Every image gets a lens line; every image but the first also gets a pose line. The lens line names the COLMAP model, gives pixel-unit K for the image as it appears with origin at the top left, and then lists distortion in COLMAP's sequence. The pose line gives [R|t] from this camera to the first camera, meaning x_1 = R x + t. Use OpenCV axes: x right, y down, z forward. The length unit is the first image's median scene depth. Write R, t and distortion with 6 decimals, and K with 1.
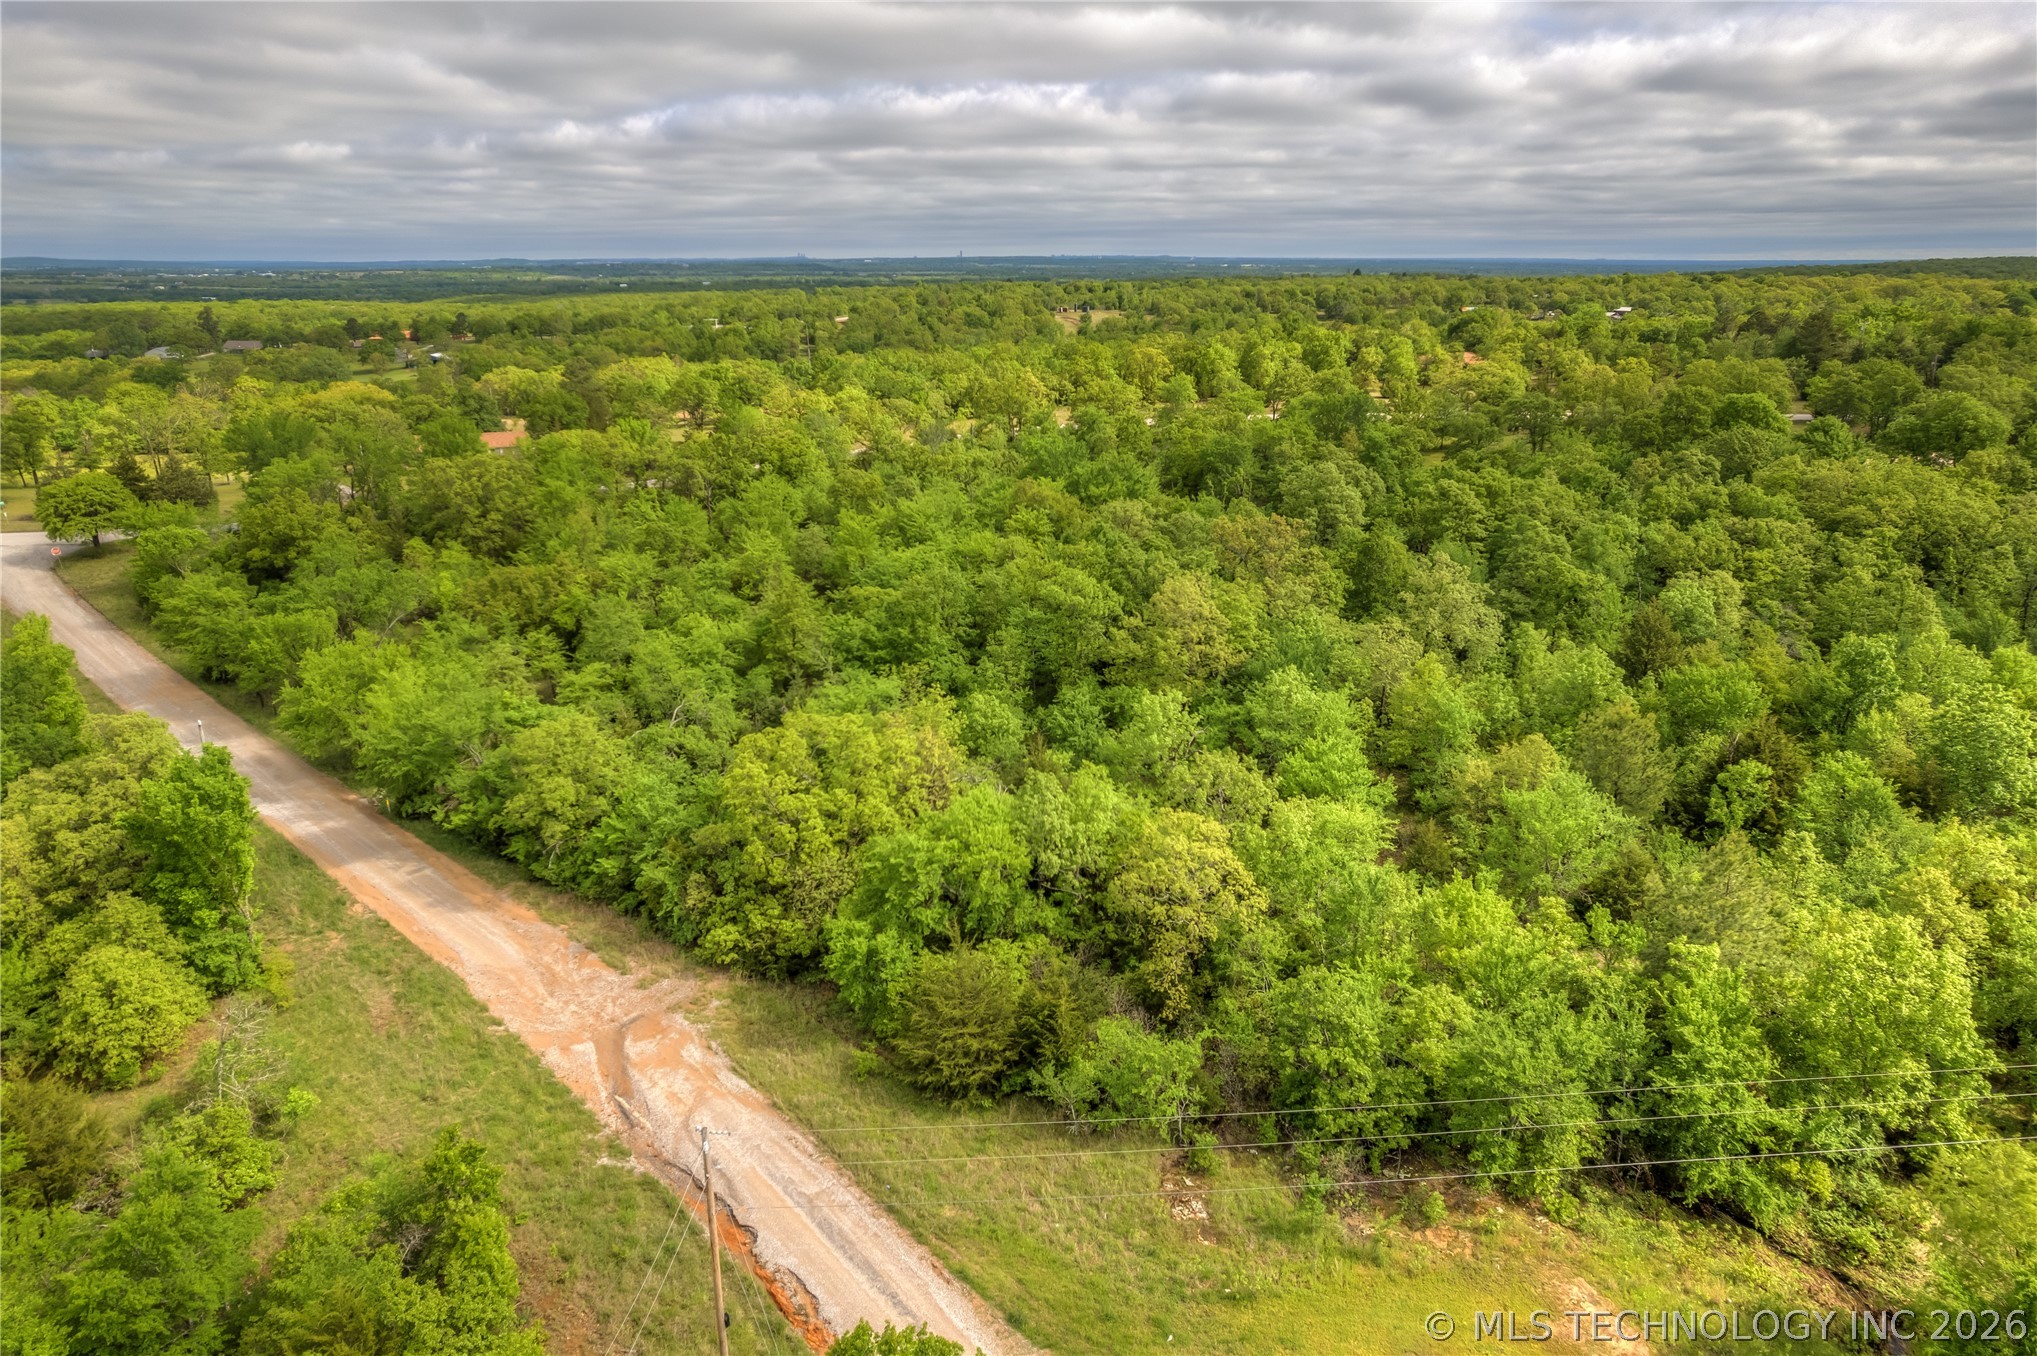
lens RADIAL K [[1396.4, 0, 1021.3], [0, 1396.4, 672.0], [0, 0, 1]] dist [-0.063142, 0.079429]
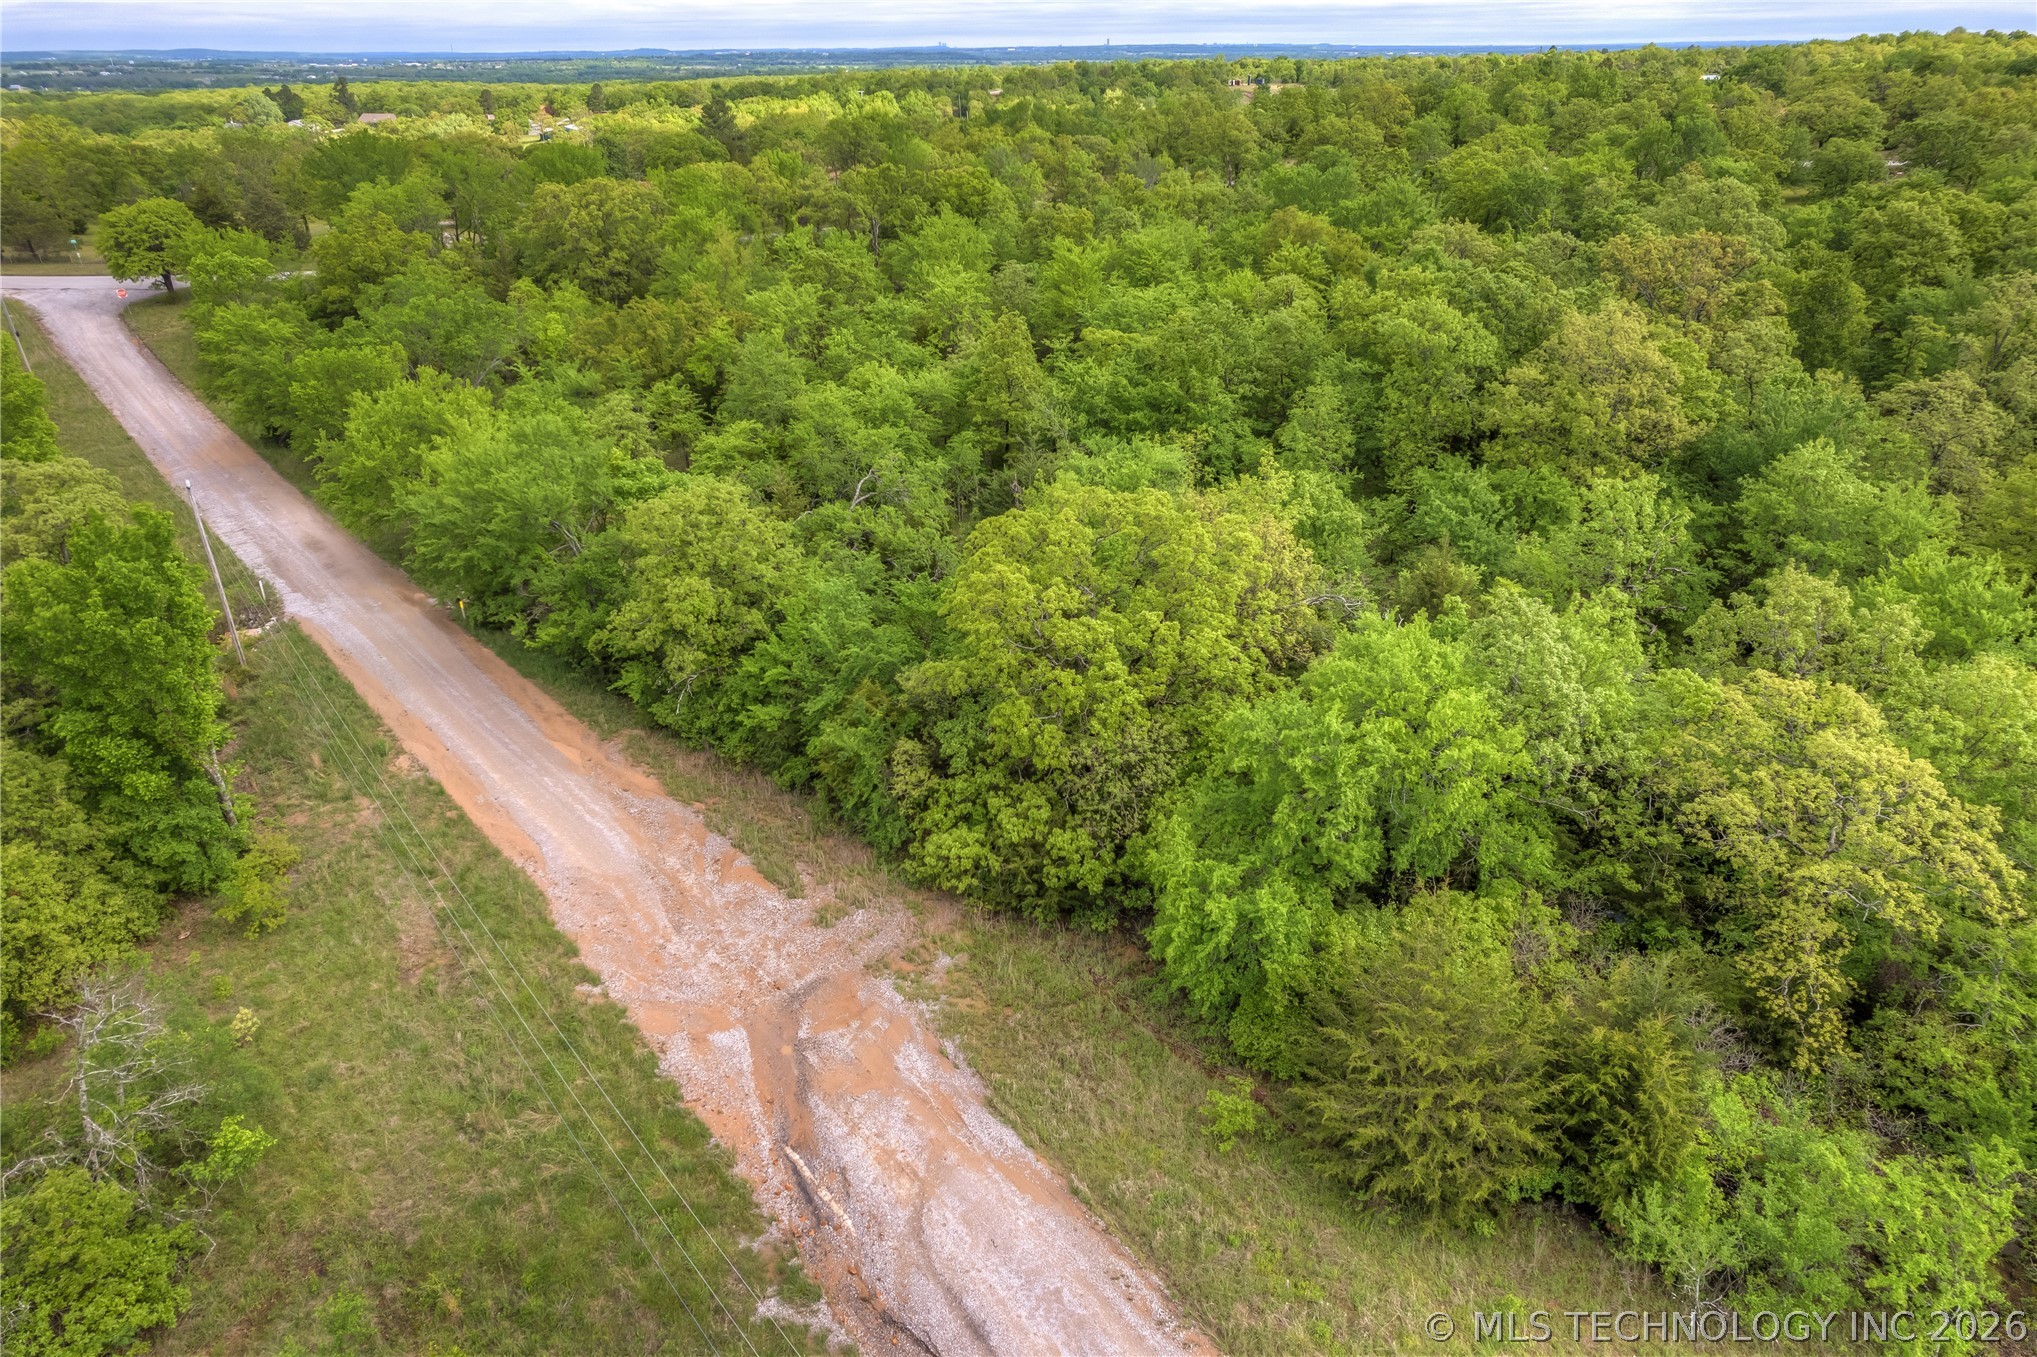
lens RADIAL K [[1396.4, 0, 1009.1], [0, 1396.4, 690.2], [0, 0, 1]] dist [-0.063142, 0.079429]
pose [[0.994152, 0.041146, -0.099842, -0.117052], [-0.025906, 0.988438, 0.149398, 0.026815], [0.104835, -0.145938, 0.983723, 0.364888]]
